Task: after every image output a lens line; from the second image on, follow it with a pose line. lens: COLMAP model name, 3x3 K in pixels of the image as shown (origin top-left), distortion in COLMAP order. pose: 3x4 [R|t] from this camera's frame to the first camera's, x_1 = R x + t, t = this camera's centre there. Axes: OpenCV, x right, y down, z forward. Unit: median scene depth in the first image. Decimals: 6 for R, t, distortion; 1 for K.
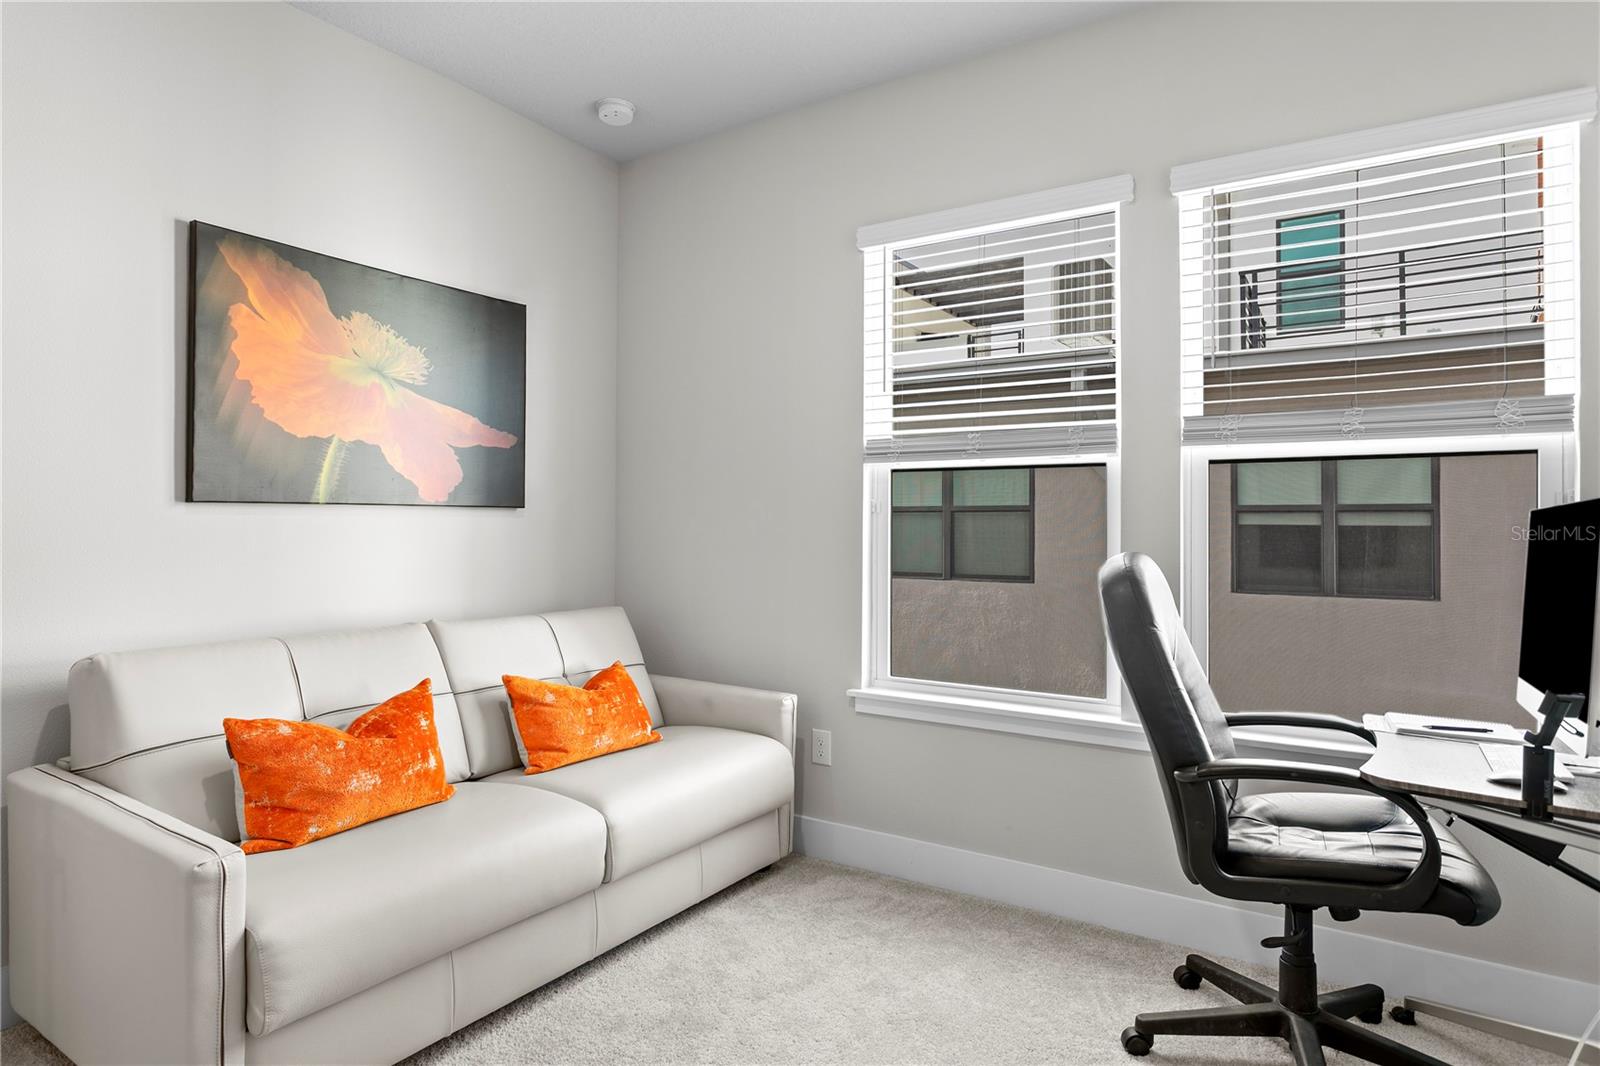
lens RADIAL K [[897.6, 0, 800.2], [0, 897.6, 510.4], [0, 0, 1]] dist [-0.004338, -0.000503]
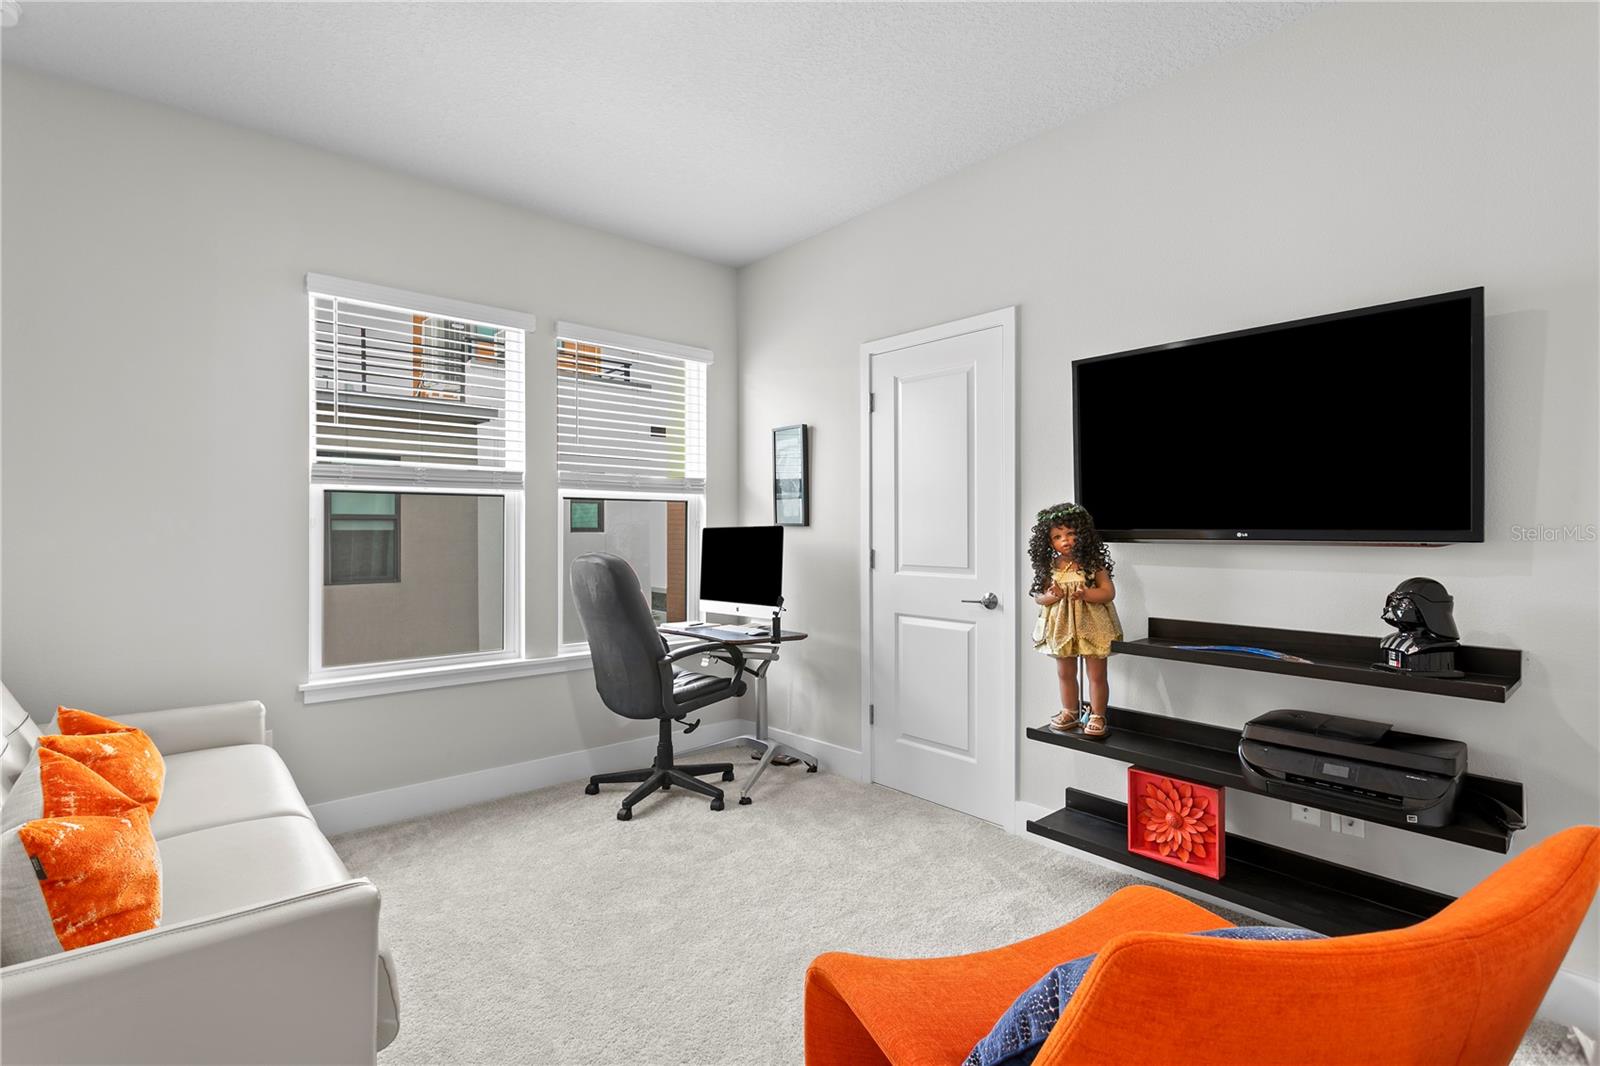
lens RADIAL K [[756.3, 0, 774.9], [0, 756.3, 524.3], [0, 0, 1]] dist [0.005249, 0.001204]
pose [[0.281392, 0.003162, 0.959588, -0.748324], [-0.017278, 0.999849, 0.001772, -0.012449], [-0.959437, -0.017078, 0.281404, 0.194556]]
